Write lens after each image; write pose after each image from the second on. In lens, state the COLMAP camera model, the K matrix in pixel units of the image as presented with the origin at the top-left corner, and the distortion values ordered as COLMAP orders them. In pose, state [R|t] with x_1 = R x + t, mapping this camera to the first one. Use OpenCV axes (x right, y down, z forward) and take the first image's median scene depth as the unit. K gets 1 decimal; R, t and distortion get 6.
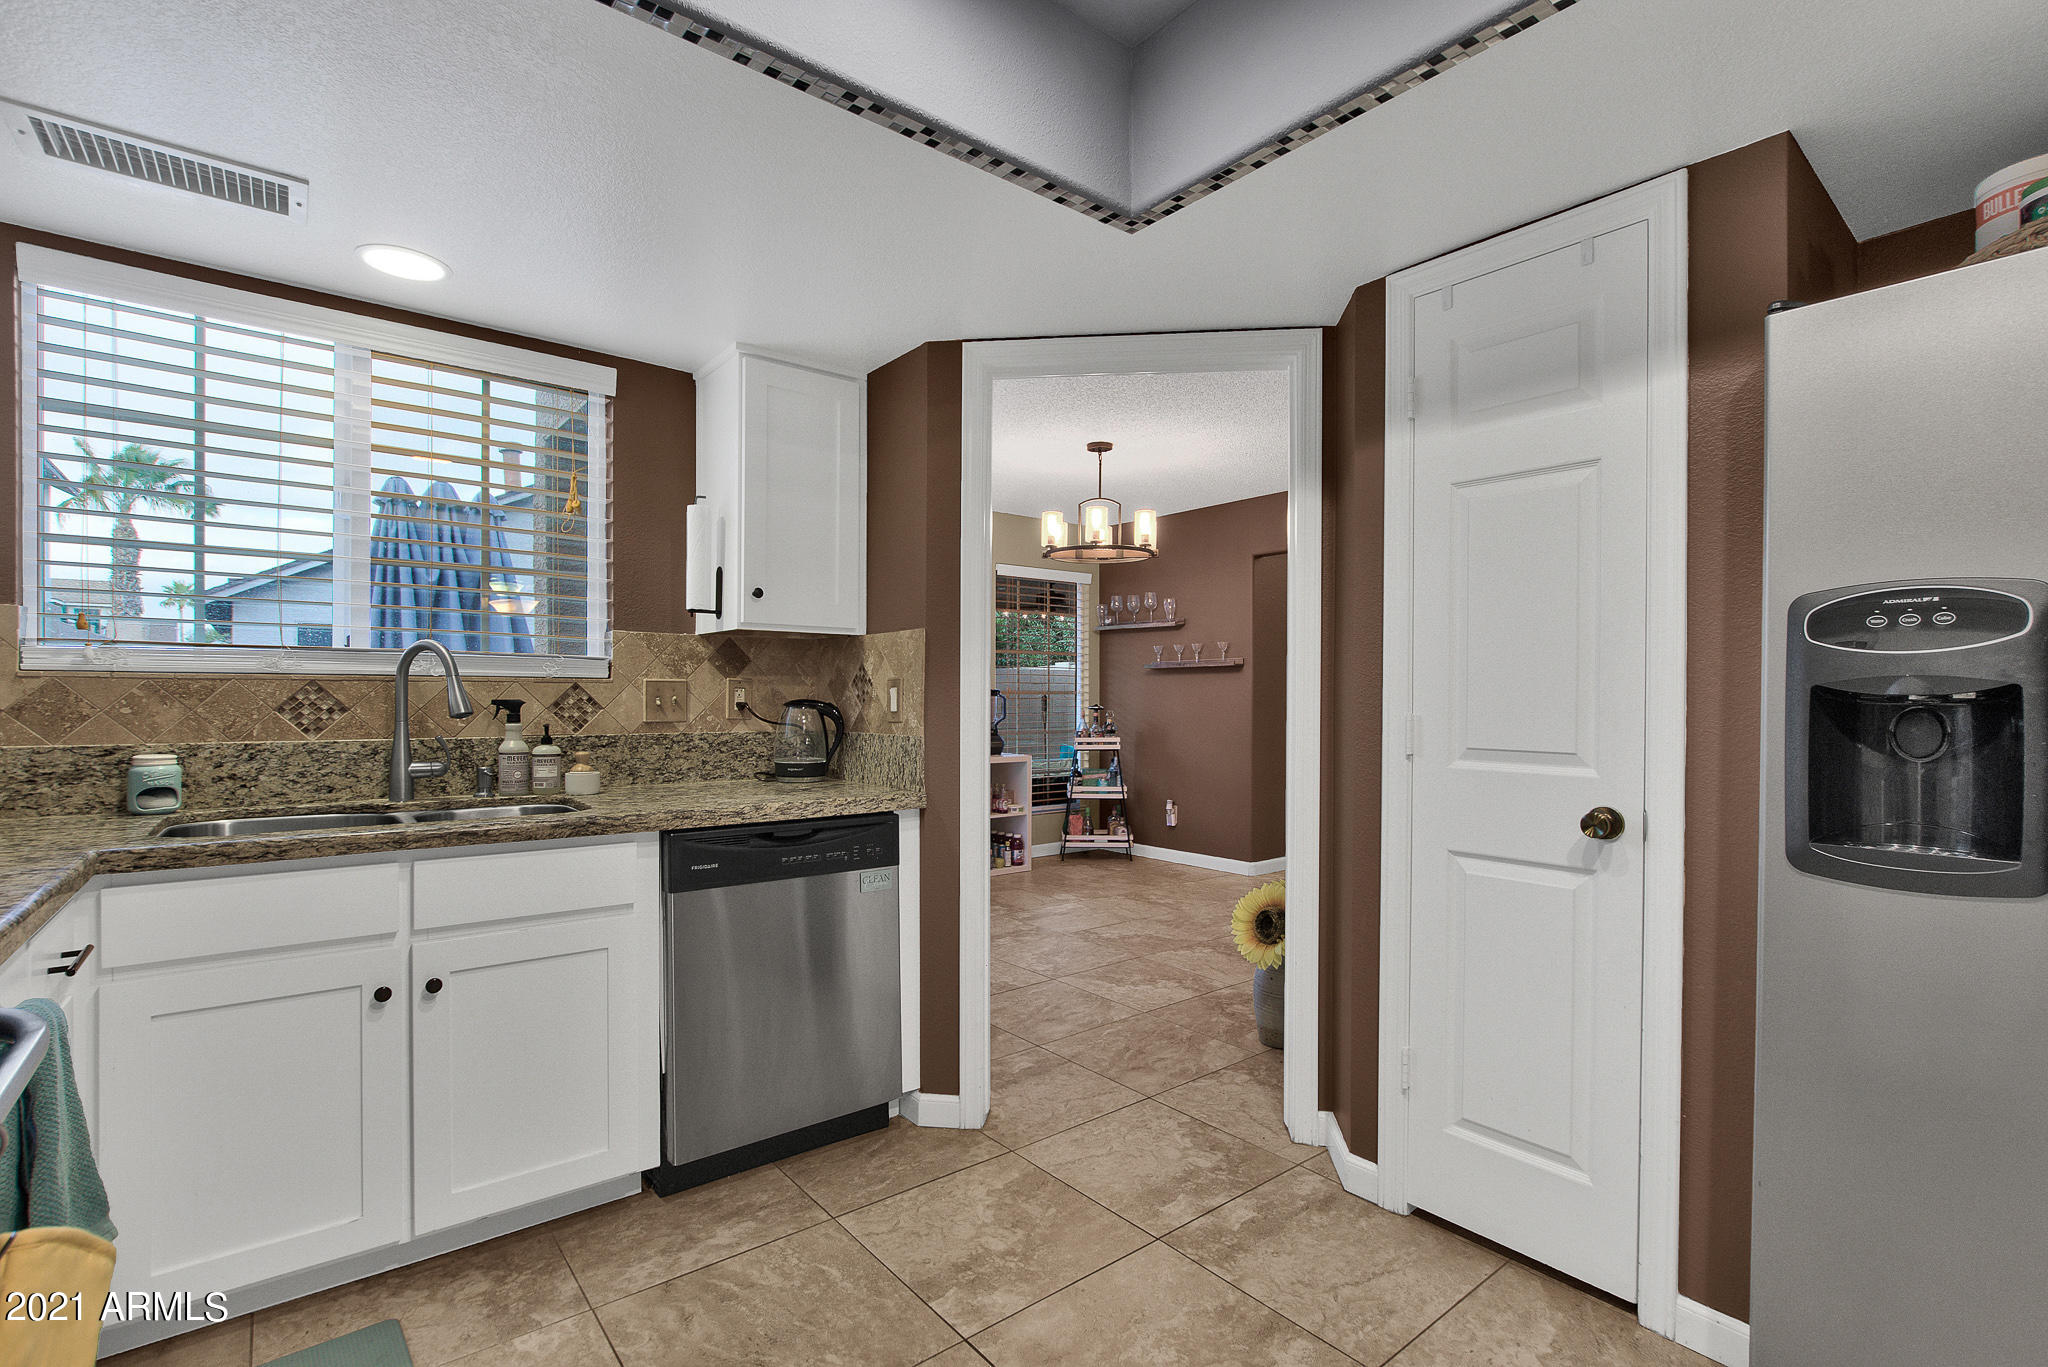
lens RADIAL K [[946.6, 0, 1020.0], [0, 946.6, 702.7], [0, 0, 1]] dist [-0.019056, 0.005098]
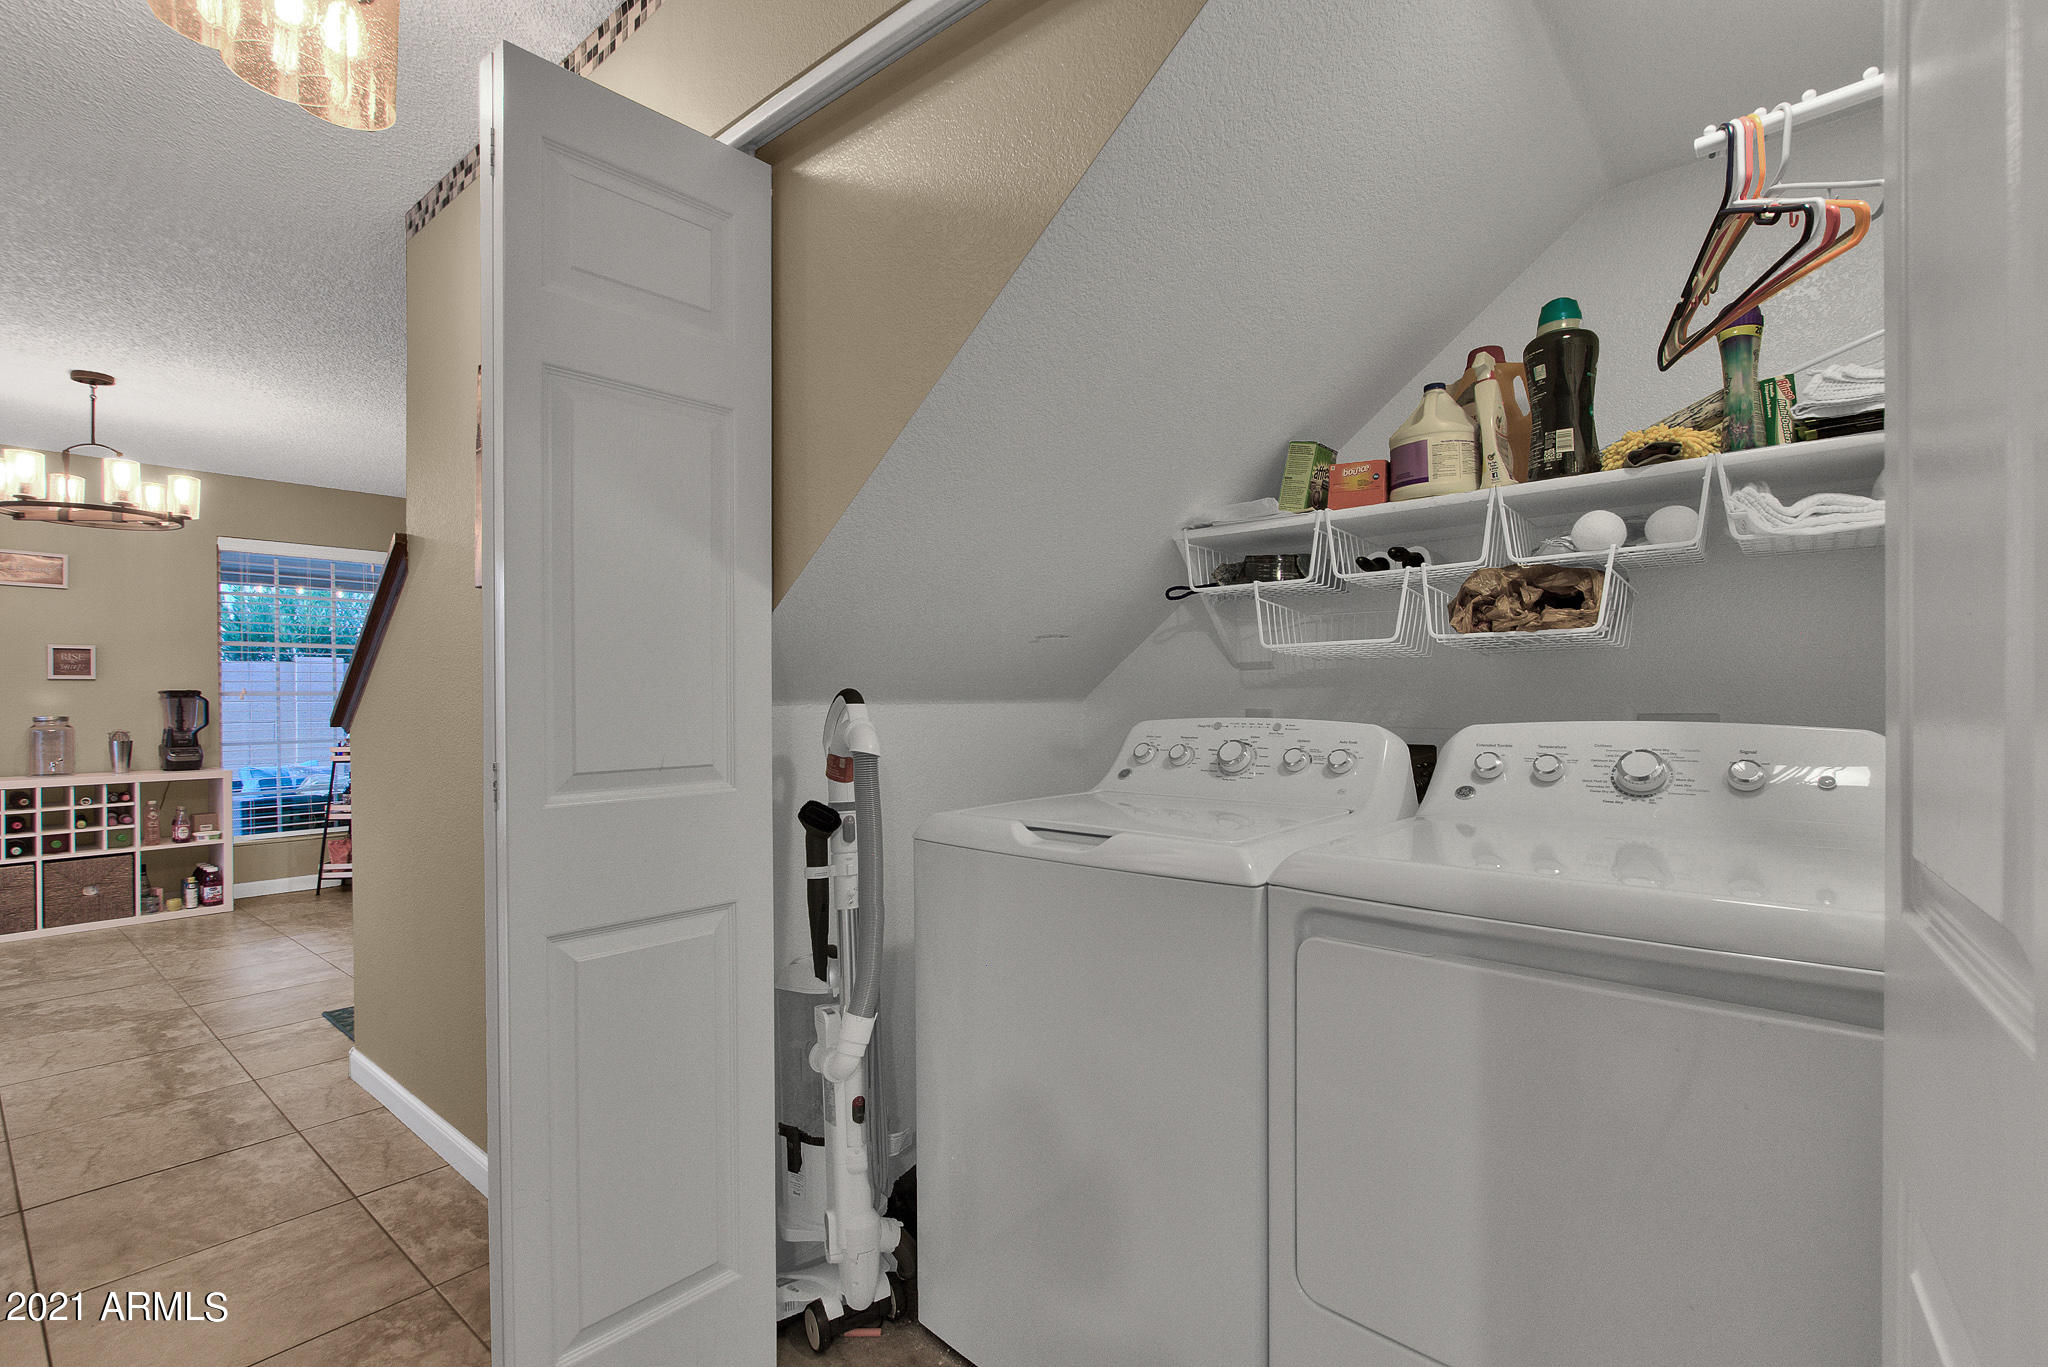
lens RADIAL K [[946.6, 0, 1025.3], [0, 946.6, 698.4], [0, 0, 1]] dist [-0.019056, 0.005098]
pose [[0.979381, -0.005418, 0.201948, 1.245836], [0.005739, 0.999983, -0.001002, -0.003625], [-0.201939, 0.002141, 0.979396, 0.166547]]
